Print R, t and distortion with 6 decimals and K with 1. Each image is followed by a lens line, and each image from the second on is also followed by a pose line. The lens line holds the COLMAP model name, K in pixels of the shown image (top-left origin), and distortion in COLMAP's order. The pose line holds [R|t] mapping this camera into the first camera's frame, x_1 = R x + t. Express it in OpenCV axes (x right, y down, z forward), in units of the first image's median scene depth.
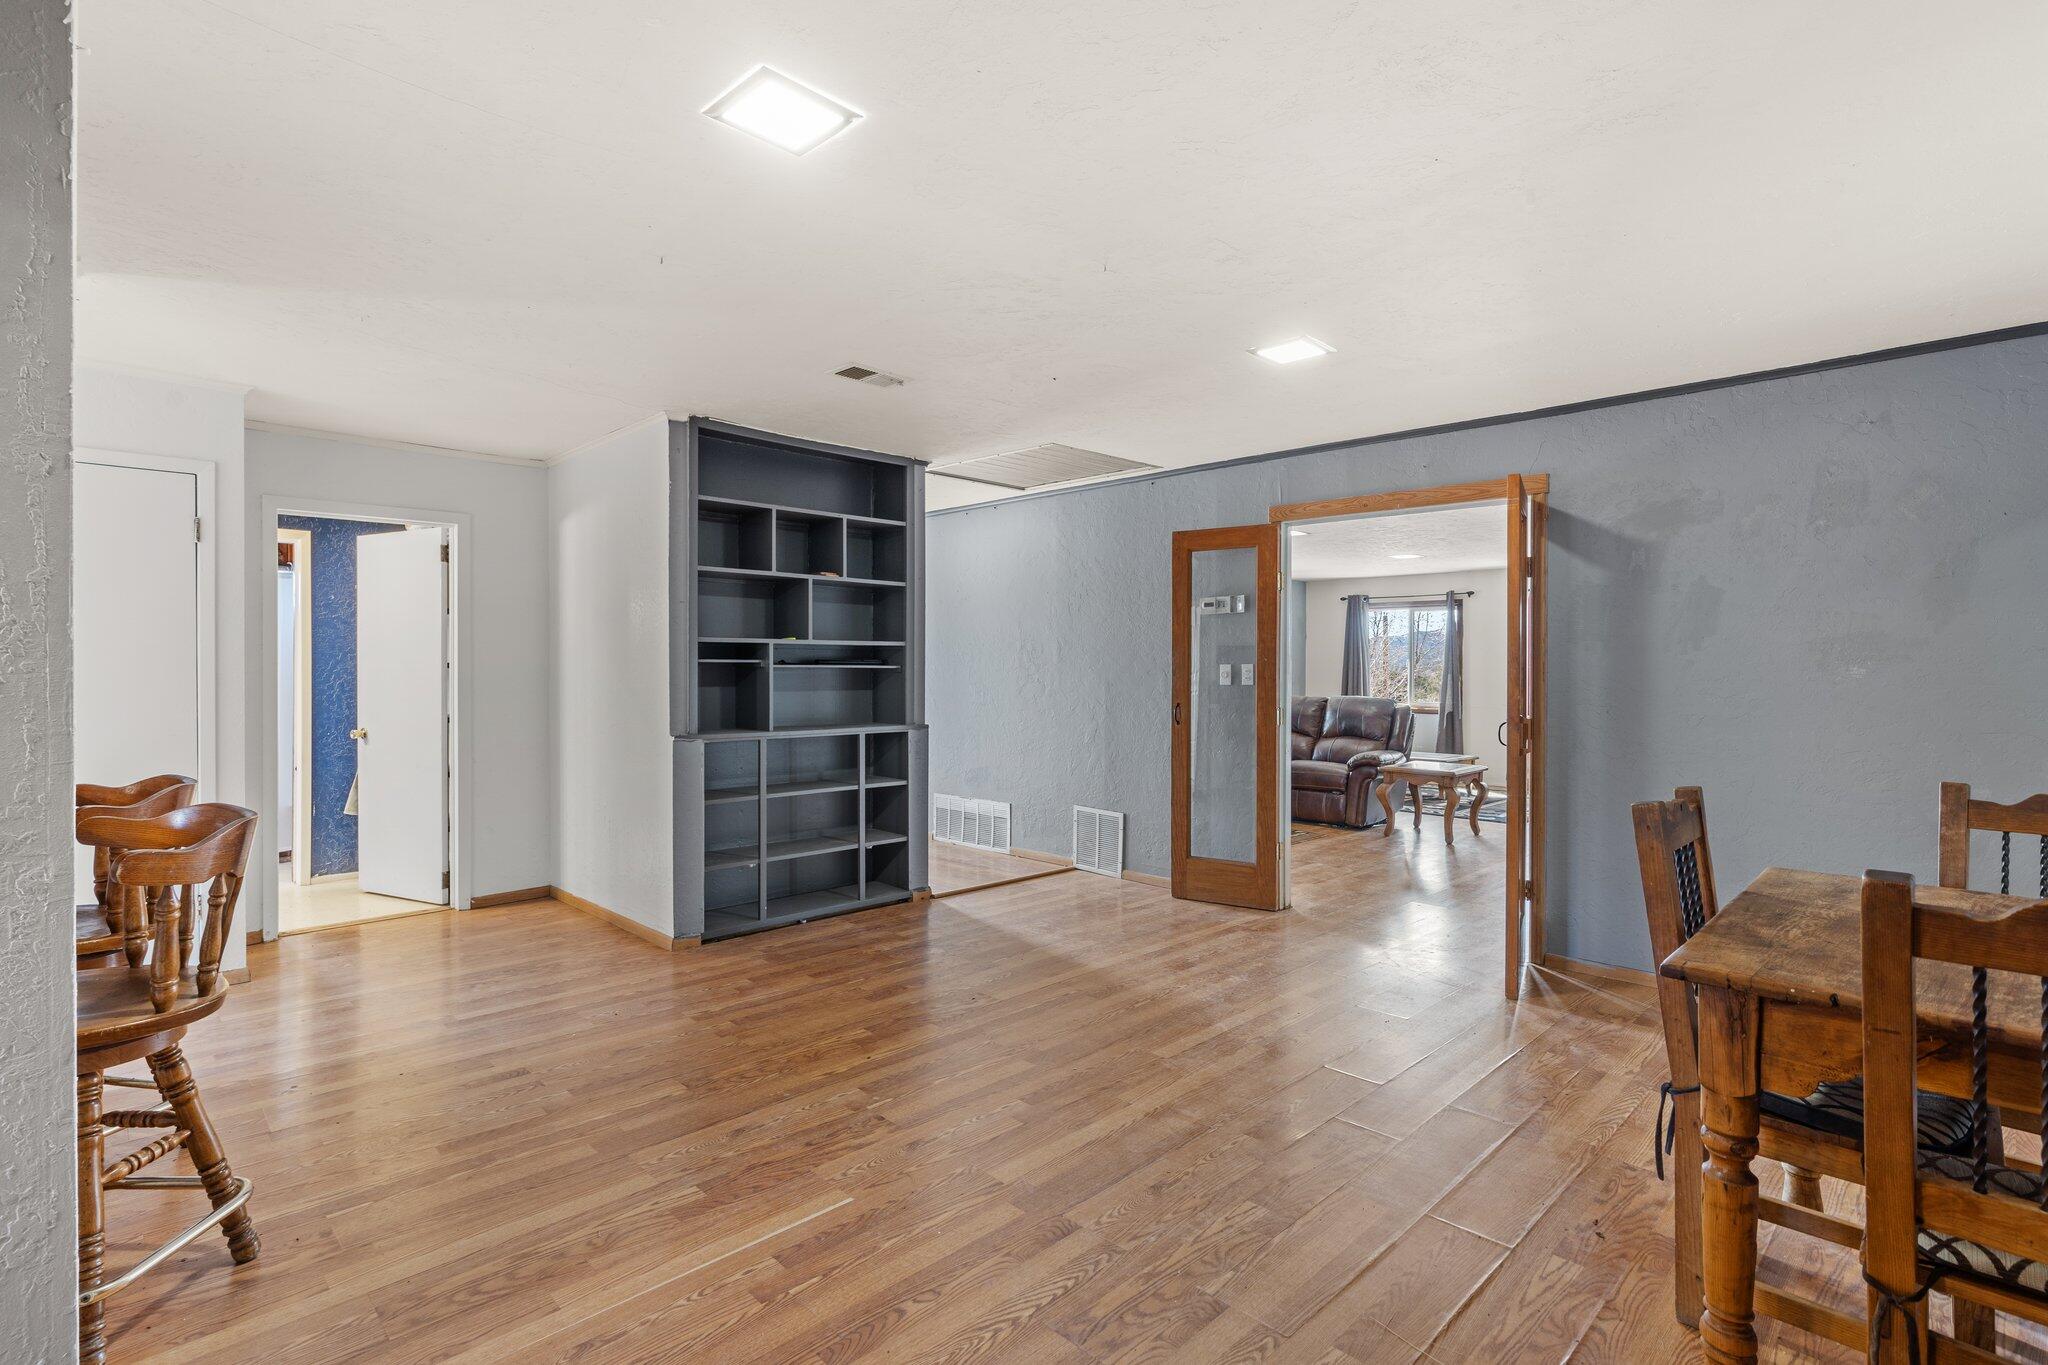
lens RADIAL K [[965.7, 0, 1024.3], [0, 965.7, 676.9], [0, 0, 1]] dist [-0.008230, 0.000105]
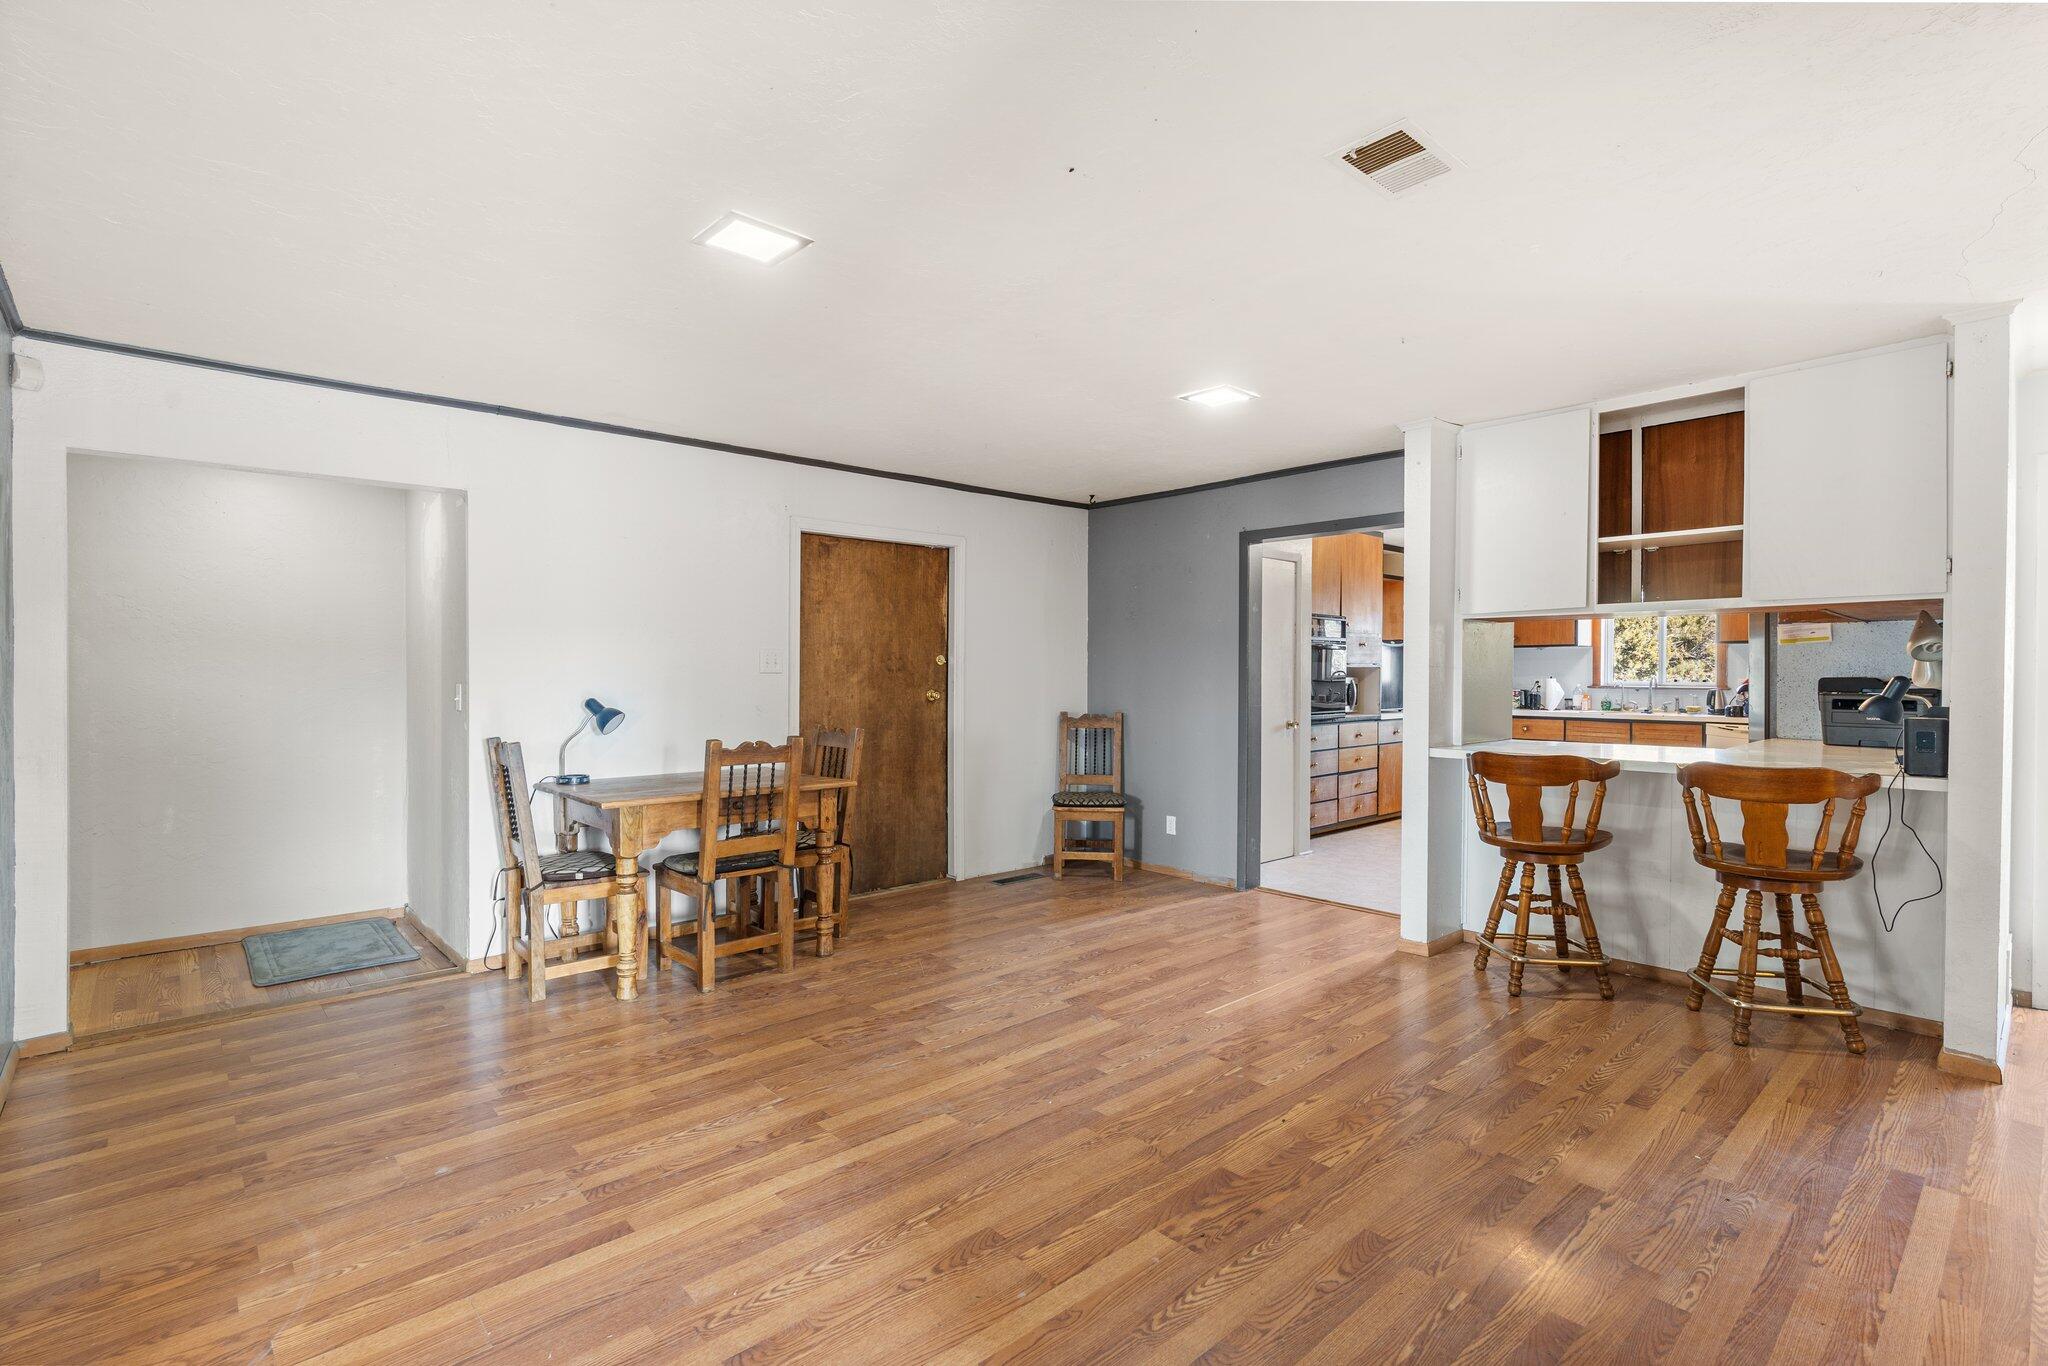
lens RADIAL K [[965.7, 0, 1012.5], [0, 965.7, 676.0], [0, 0, 1]] dist [-0.008230, 0.000105]
pose [[-0.998512, -0.009109, 0.053773, 0.040024], [-0.008526, 0.999902, 0.011078, -0.016014], [-0.053869, 0.010603, -0.998492, 1.806433]]
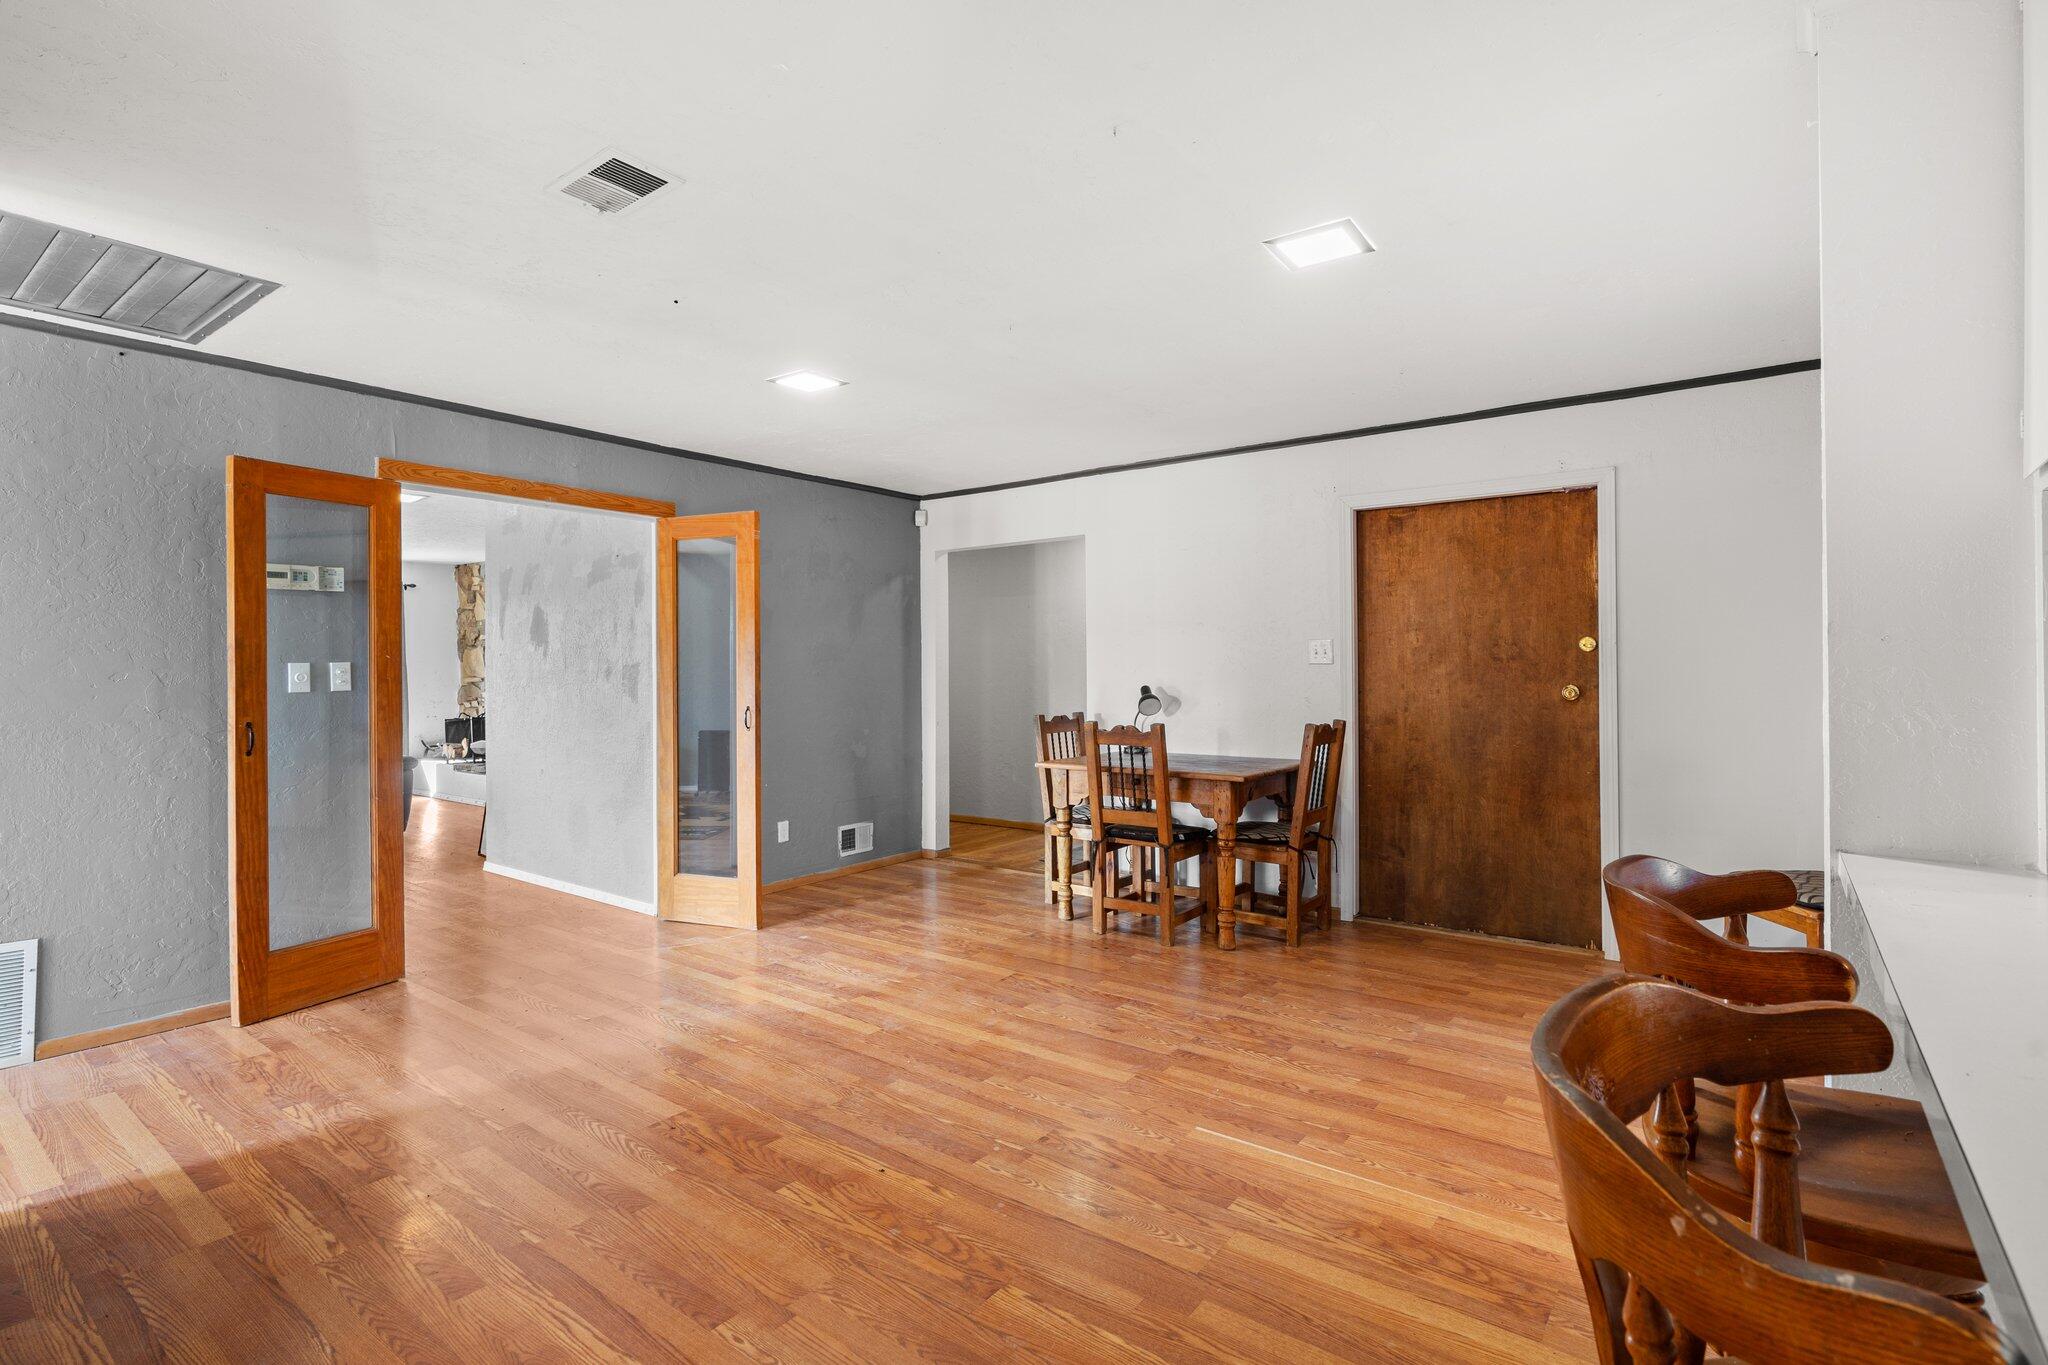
lens RADIAL K [[965.7, 0, 1018.2], [0, 965.7, 667.5], [0, 0, 1]] dist [-0.008230, 0.000105]
pose [[-0.126218, -0.005328, 0.991988, -0.901930], [0.013568, 0.999883, 0.007097, -0.012672], [-0.991910, 0.014355, -0.126131, 0.943419]]
